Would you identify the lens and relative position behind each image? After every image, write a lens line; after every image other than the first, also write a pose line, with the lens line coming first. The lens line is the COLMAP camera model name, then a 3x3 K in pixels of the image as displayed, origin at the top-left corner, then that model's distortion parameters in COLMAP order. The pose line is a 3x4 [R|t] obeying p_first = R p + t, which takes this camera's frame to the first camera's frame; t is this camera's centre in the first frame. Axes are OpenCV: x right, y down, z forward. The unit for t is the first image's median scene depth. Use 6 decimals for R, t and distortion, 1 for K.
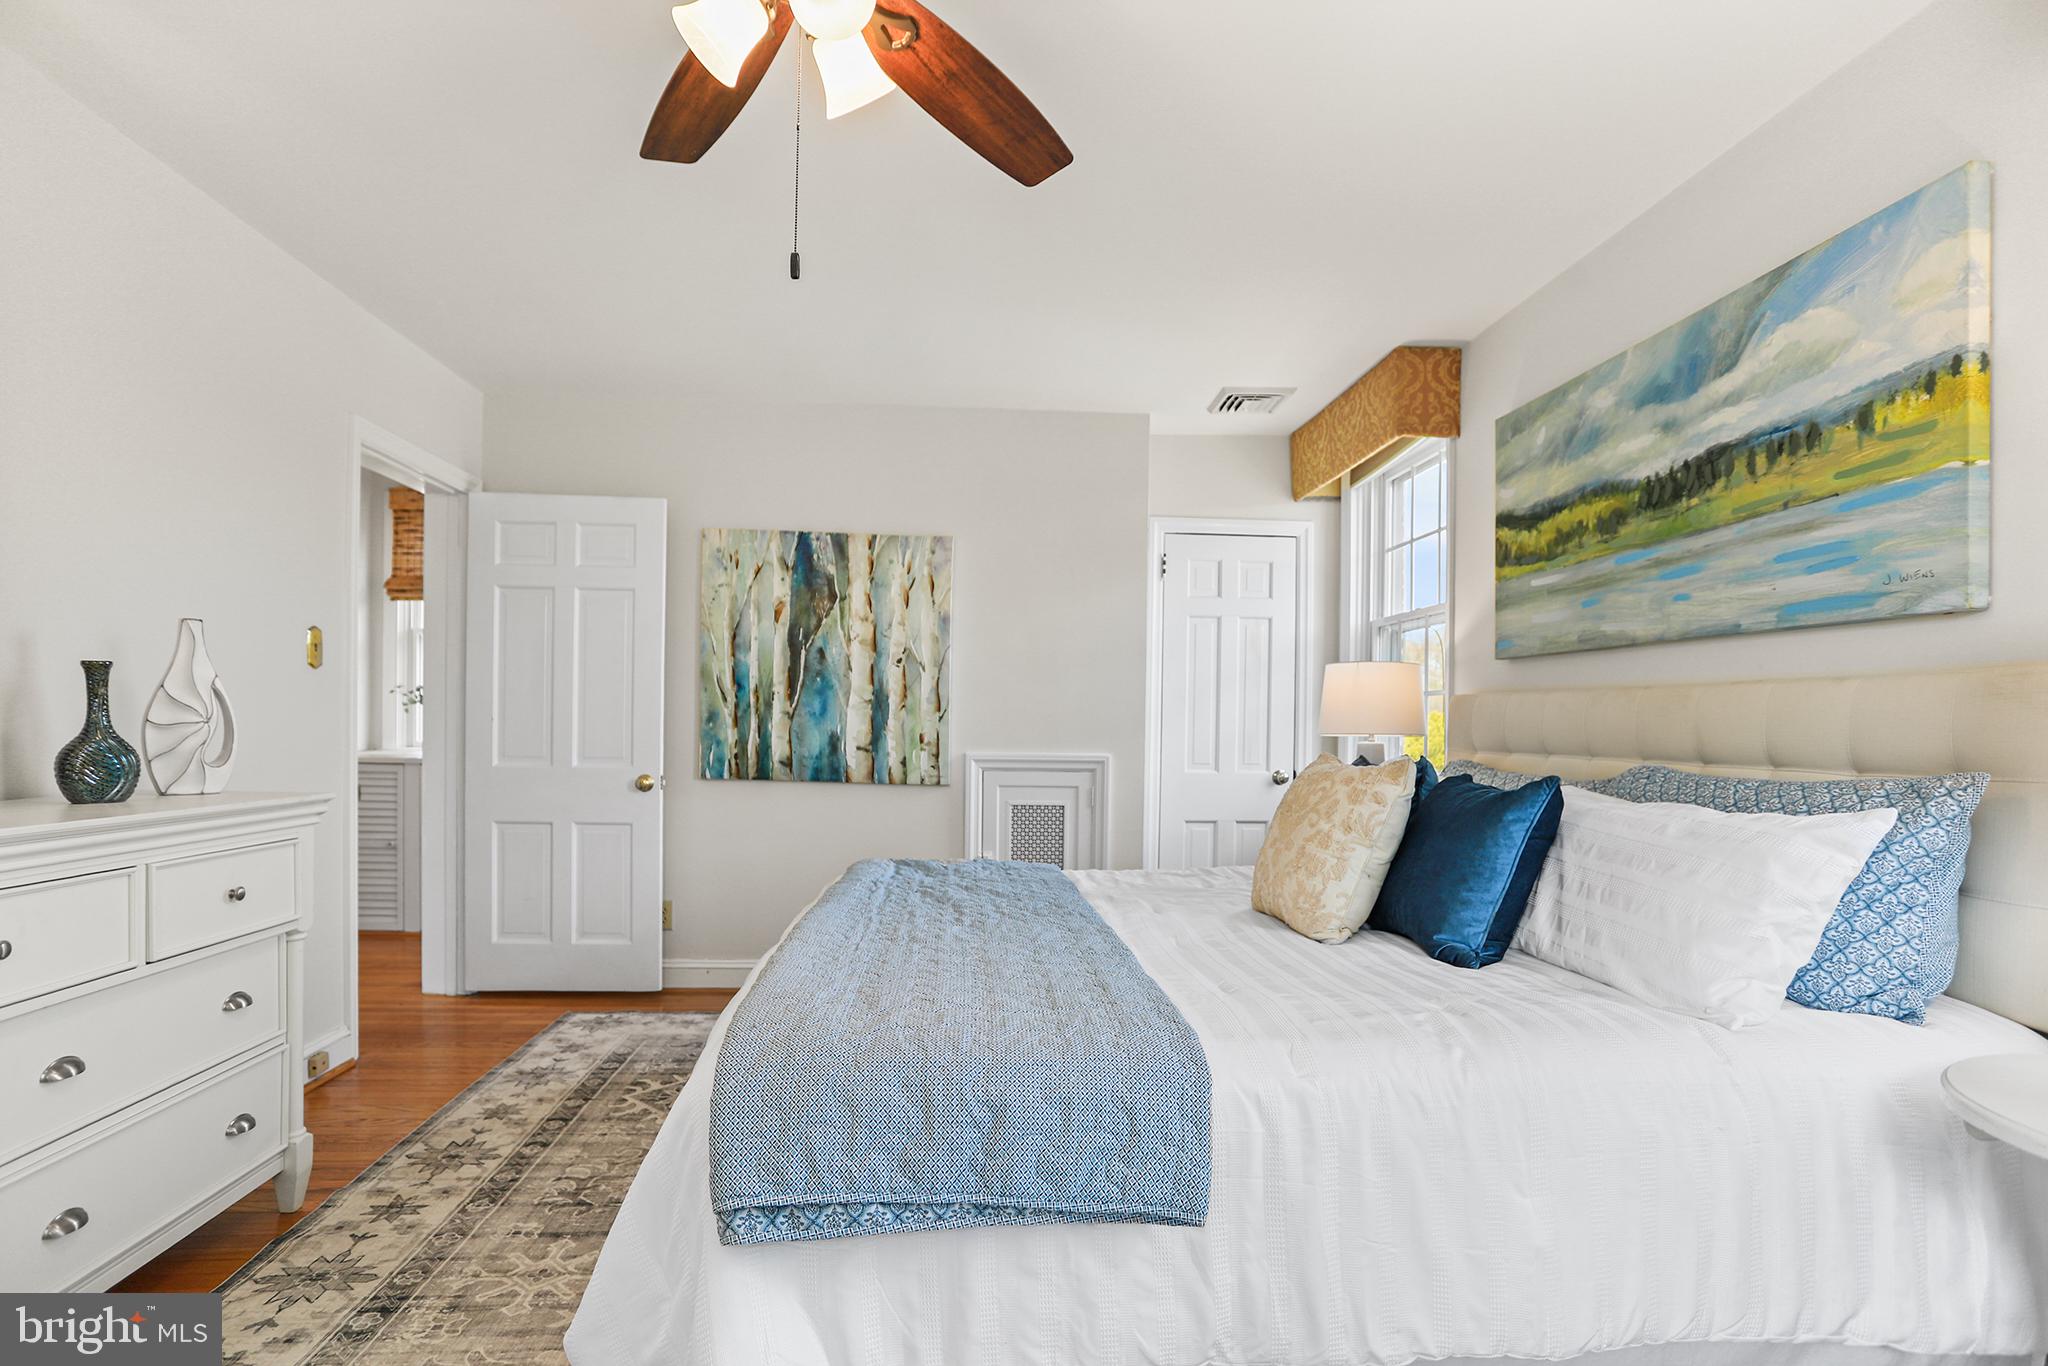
lens RADIAL K [[1034.6, 0, 1017.2], [0, 1034.6, 719.6], [0, 0, 1]] dist [-0.001978, 0.000141]
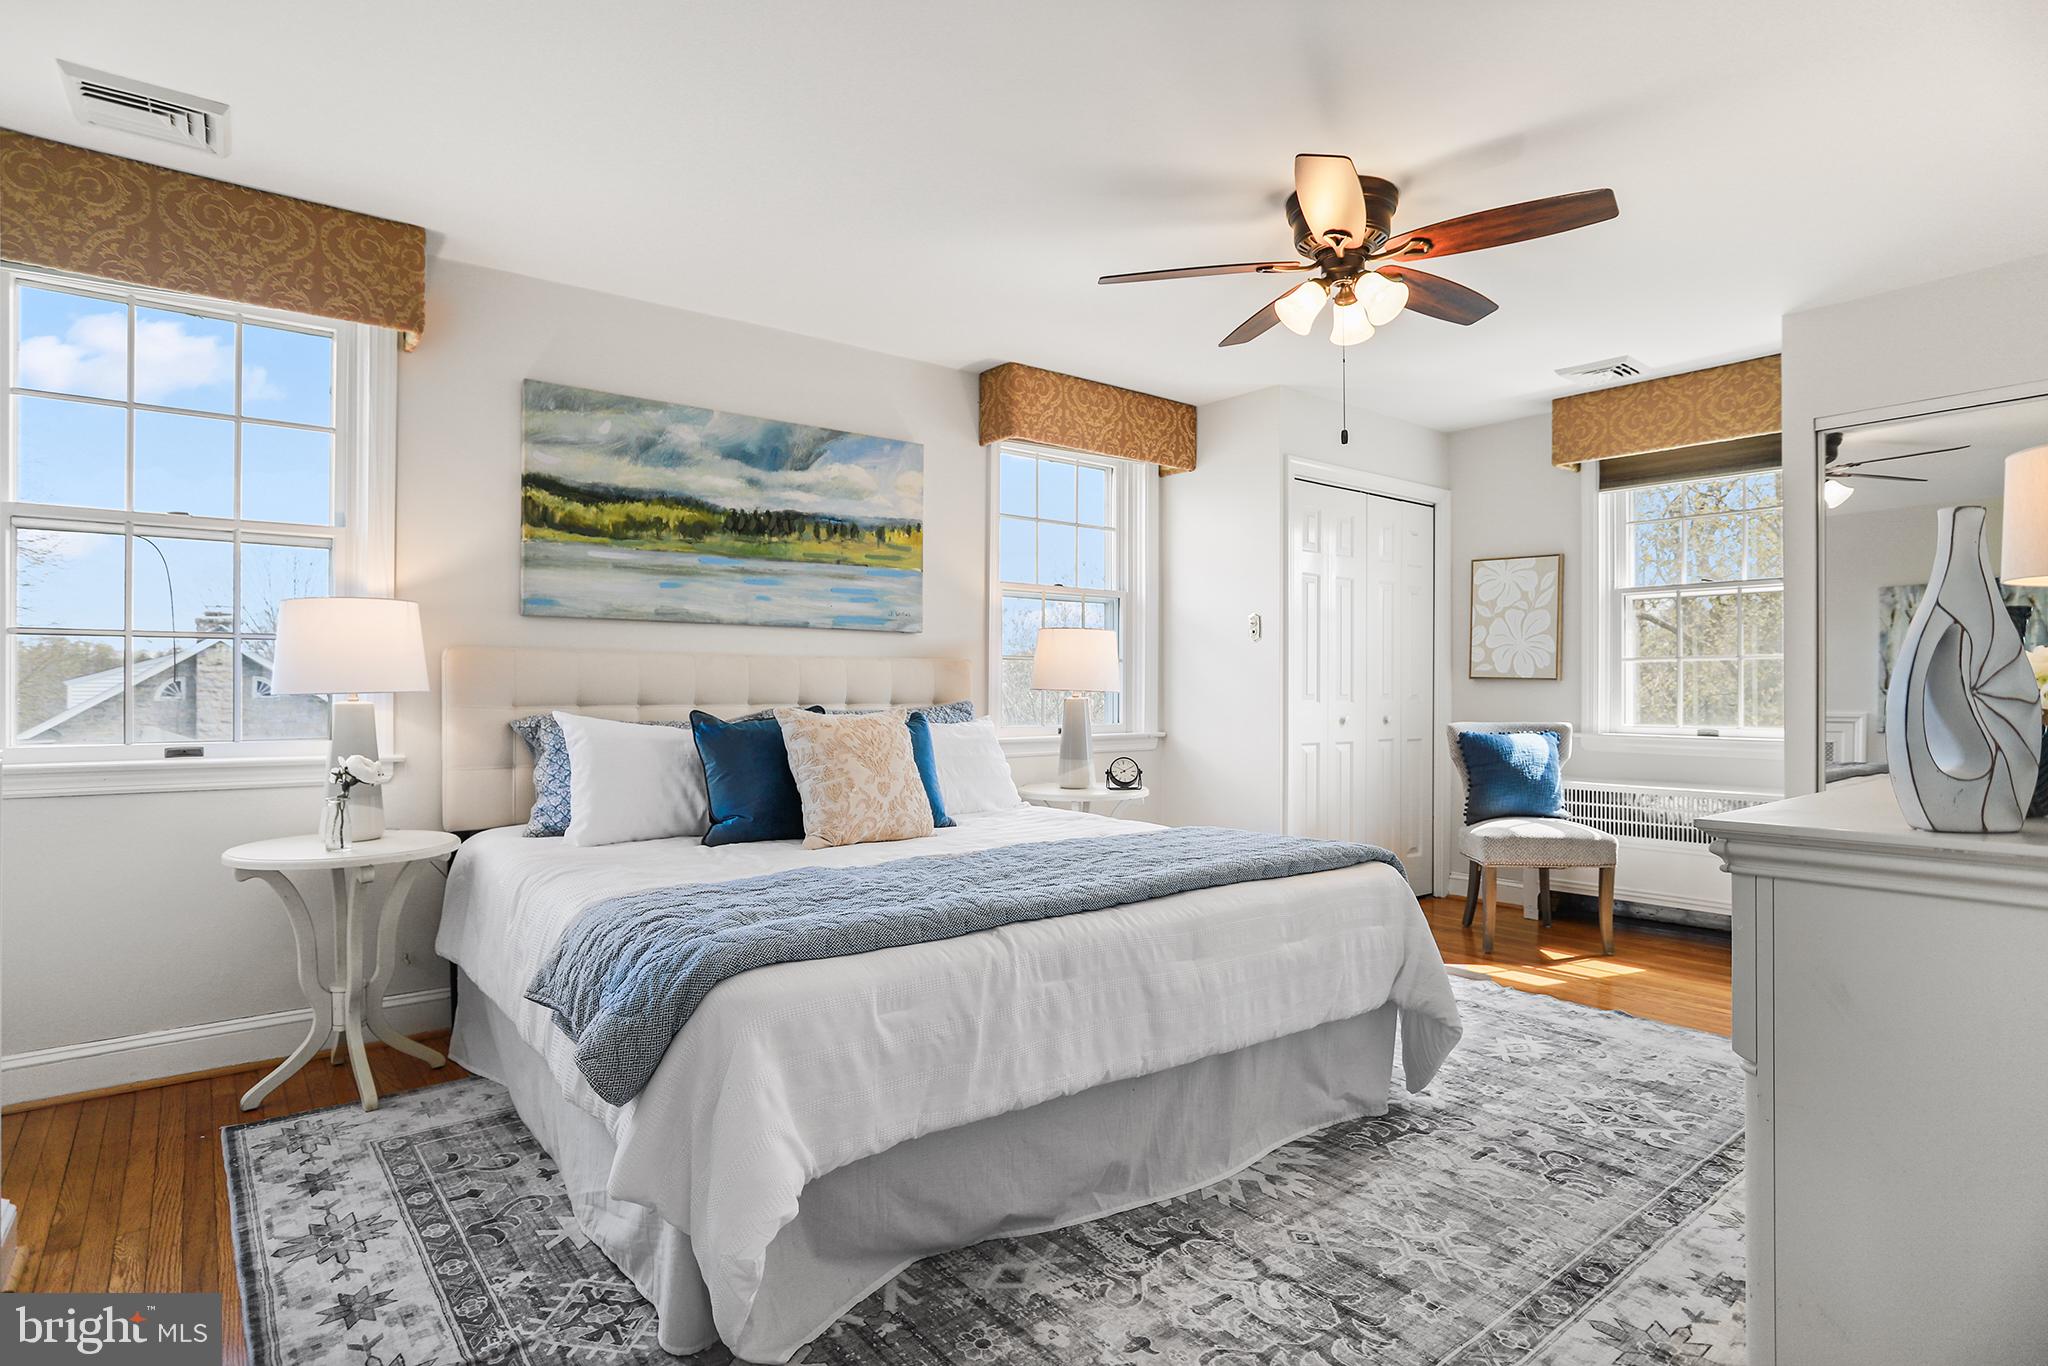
lens RADIAL K [[1086.4, 0, 1024.0], [0, 1086.4, 683.0], [0, 0, 1]] dist [-0.003652, -0.000291]
pose [[-0.560528, -0.004551, 0.828123, -0.920597], [-0.008449, 0.999964, -0.000224, 0.005355], [-0.828092, -0.007122, -0.560547, 1.589318]]
